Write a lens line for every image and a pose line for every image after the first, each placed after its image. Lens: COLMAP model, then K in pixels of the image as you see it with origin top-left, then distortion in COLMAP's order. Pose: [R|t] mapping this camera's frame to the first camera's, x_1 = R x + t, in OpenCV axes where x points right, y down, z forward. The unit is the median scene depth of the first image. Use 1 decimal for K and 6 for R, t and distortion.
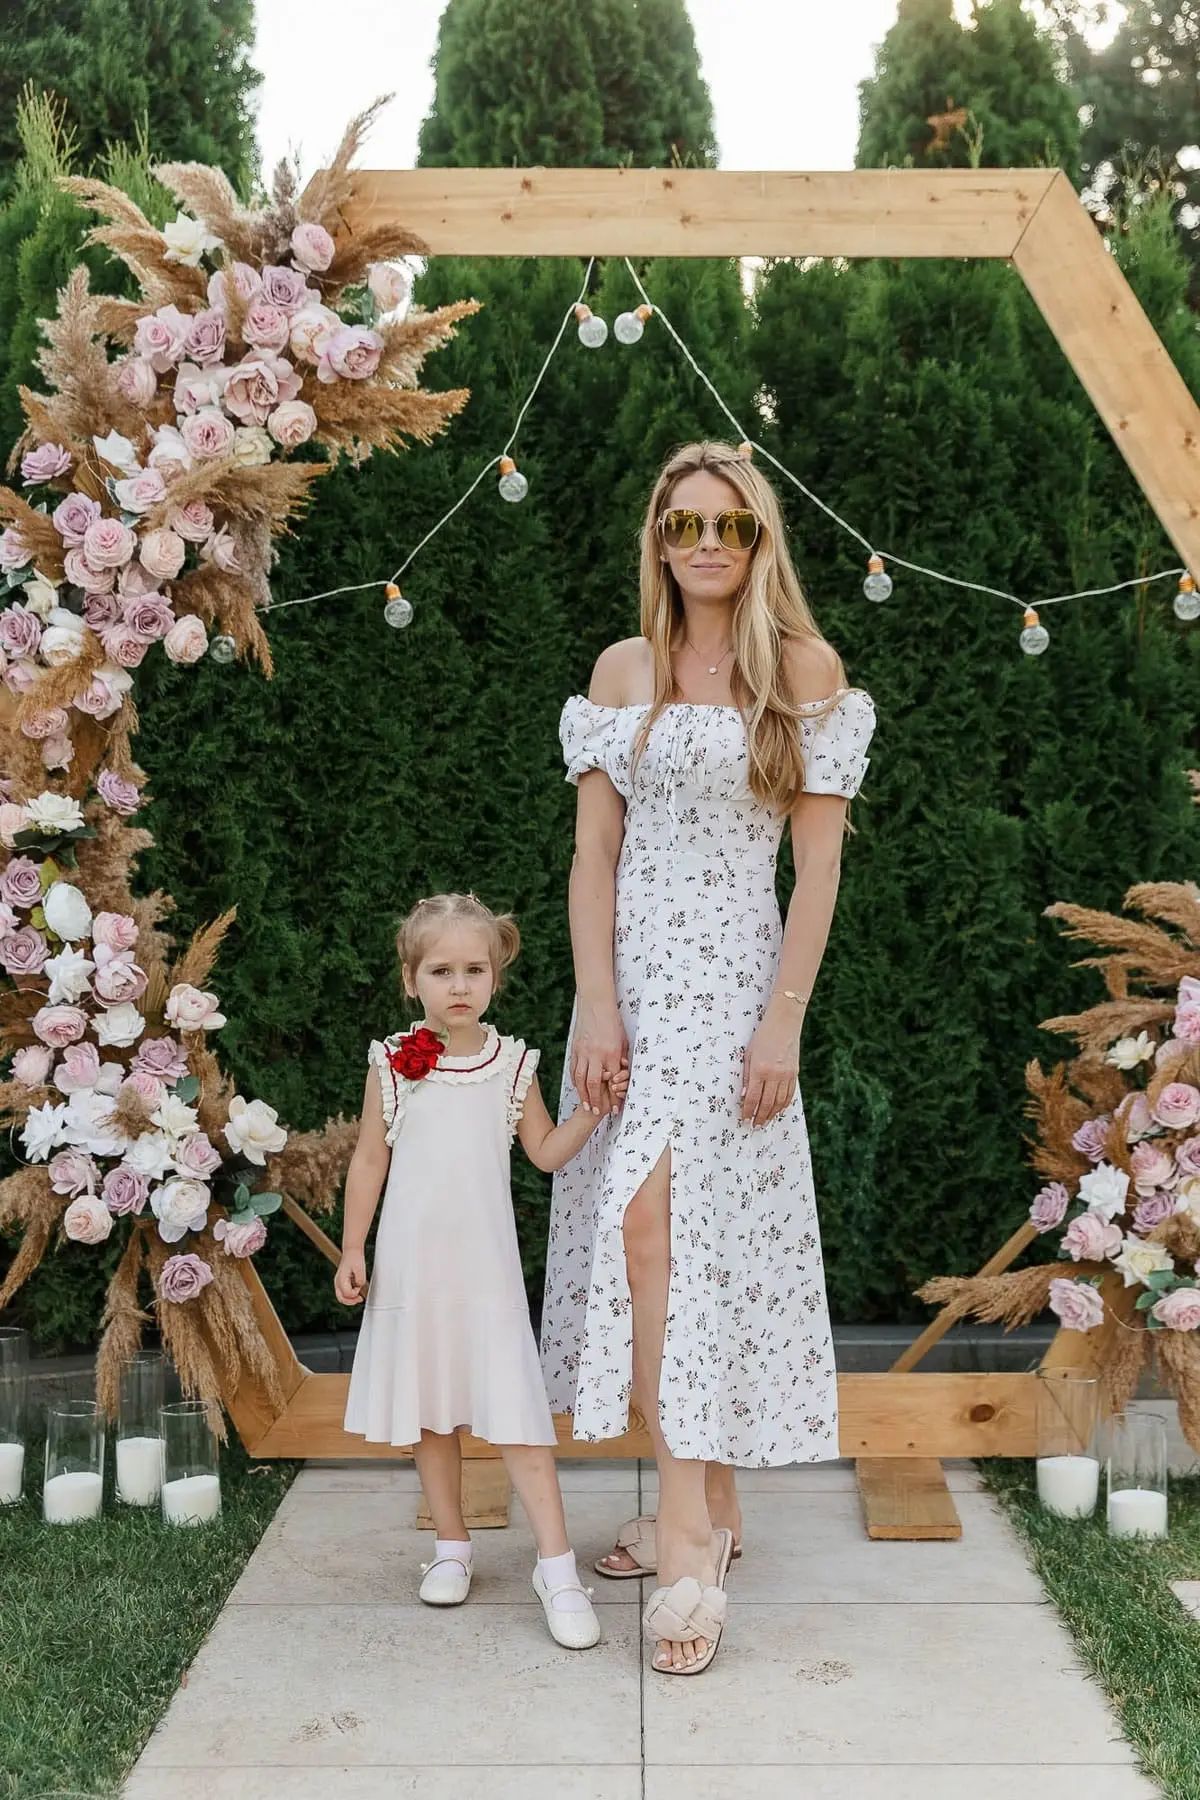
lens RADIAL K [[2272.5, 0, 668.5], [0, 2272.5, 868.4], [0, 0, 1]] dist [-0.014384, -0.015279]
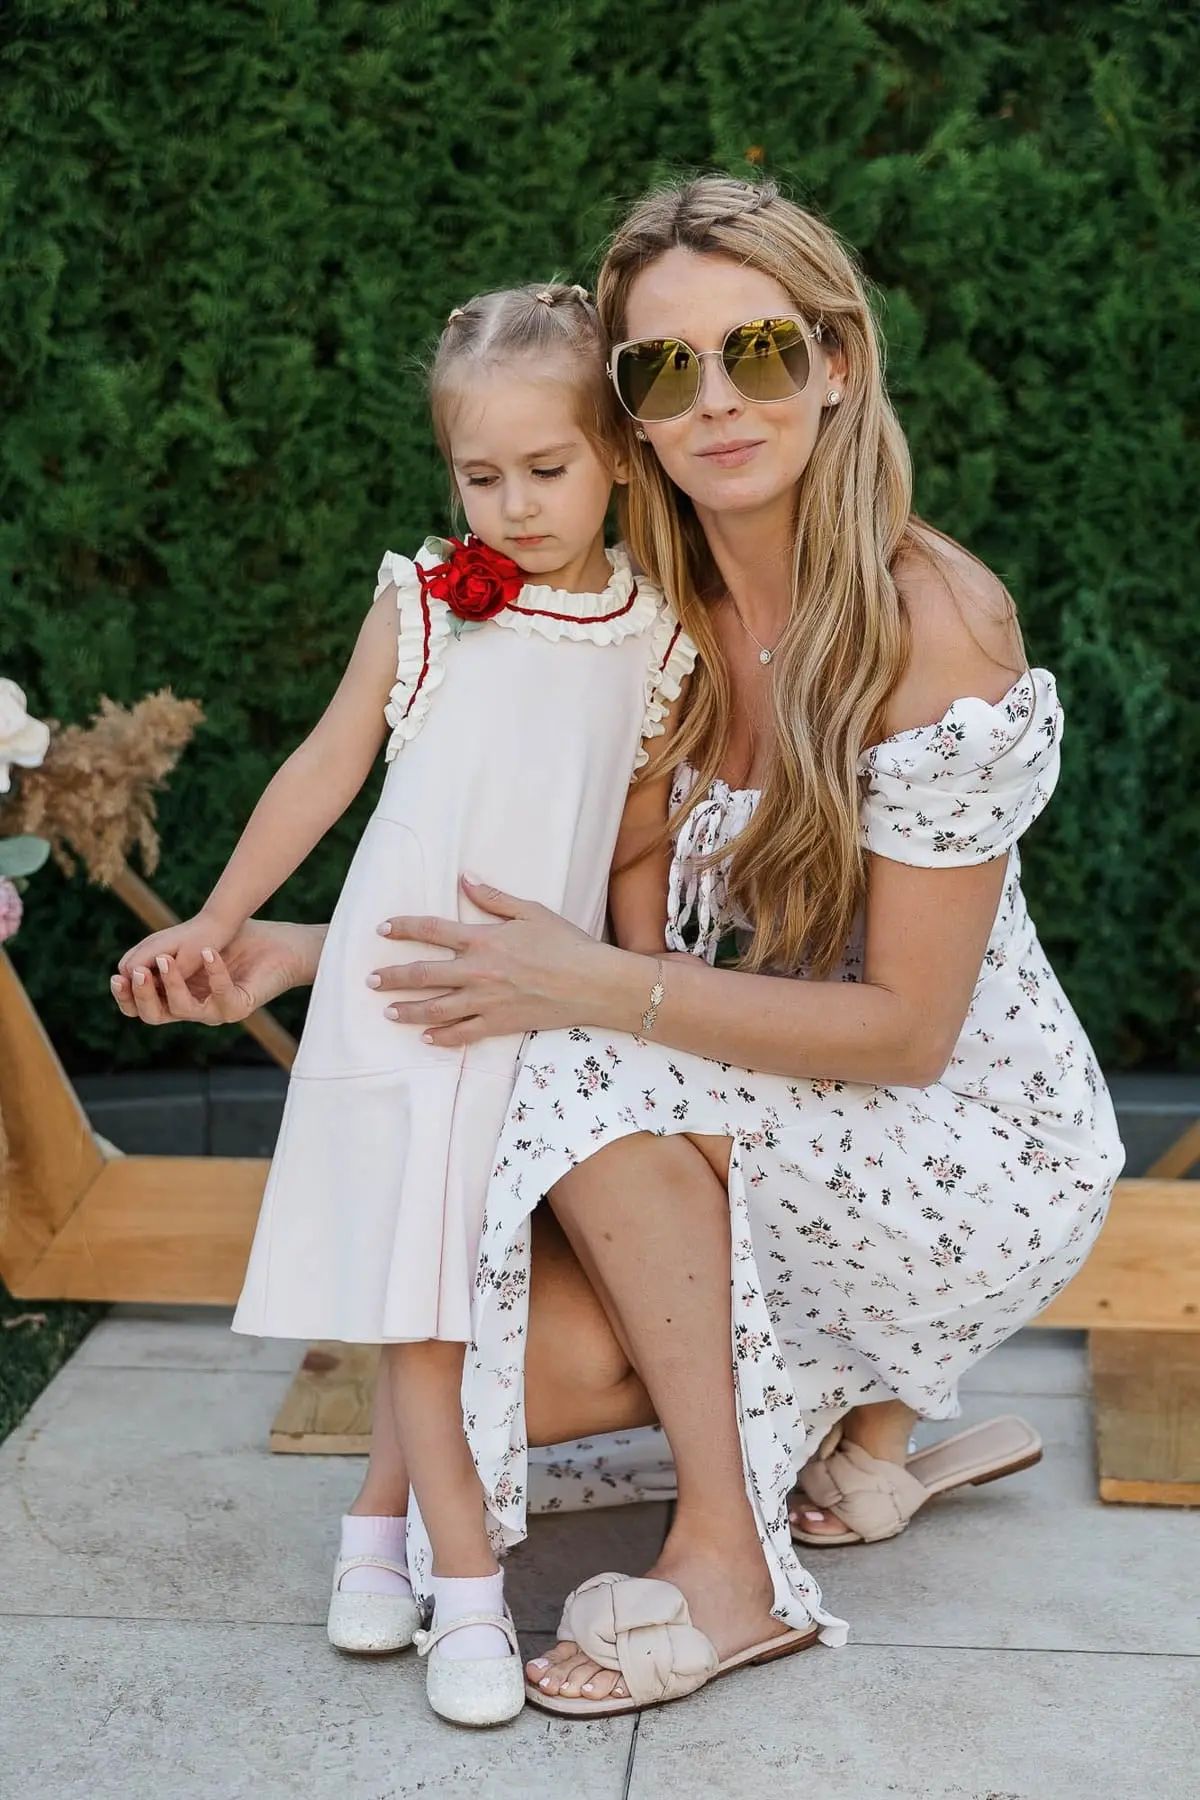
lens RADIAL K [[3205.6, 0, 600.0], [0, 3205.6, 900.0], [0, 0, 1]] dist [-0.005973, -0.097215]
pose [[0.996111, 0.019540, -0.085915, 0.025563], [-0.004507, 0.985124, 0.171788, 0.020368], [0.087993, -0.170733, 0.981380, 0.210236]]
